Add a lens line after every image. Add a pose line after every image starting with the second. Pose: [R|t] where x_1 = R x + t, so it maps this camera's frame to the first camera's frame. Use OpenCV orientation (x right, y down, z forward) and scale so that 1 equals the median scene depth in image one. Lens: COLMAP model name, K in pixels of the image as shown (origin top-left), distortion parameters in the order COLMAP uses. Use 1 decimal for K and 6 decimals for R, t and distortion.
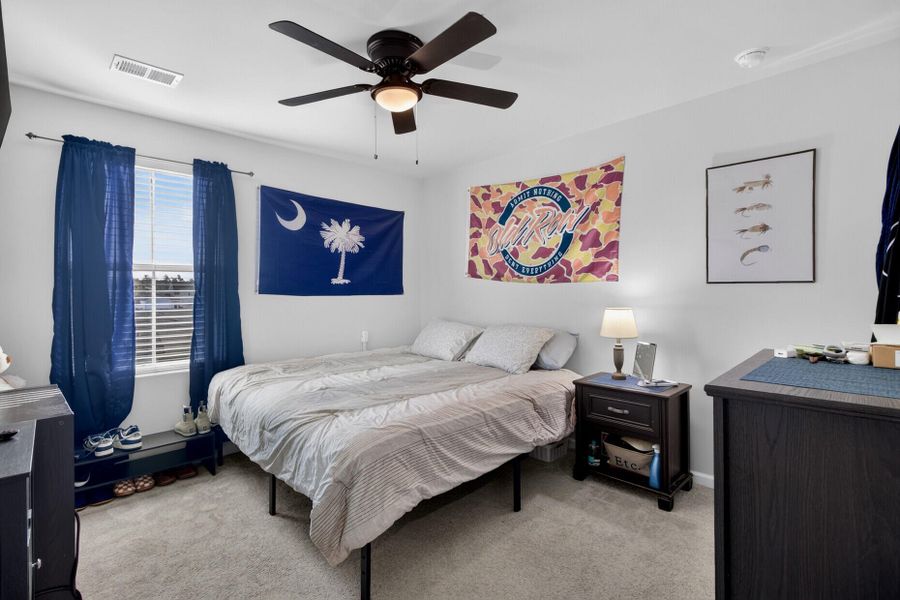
lens RADIAL K [[420.8, 0, 446.8], [0, 420.8, 289.6], [0, 0, 1]] dist [-0.002347, -0.000244]
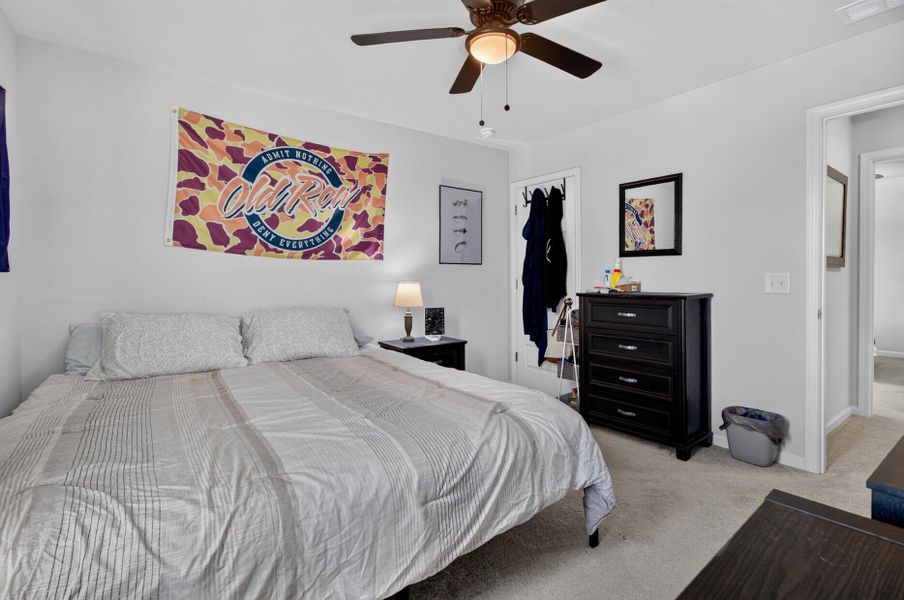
lens RADIAL K [[423.5, 0, 450.8], [0, 423.5, 280.2], [0, 0, 1]] dist [0.000470, 0.000229]
pose [[0.129313, -0.006787, 0.991581, -0.637022], [0.008544, 0.999947, 0.005730, 0.026822], [-0.991567, 0.007731, 0.129364, 0.589258]]
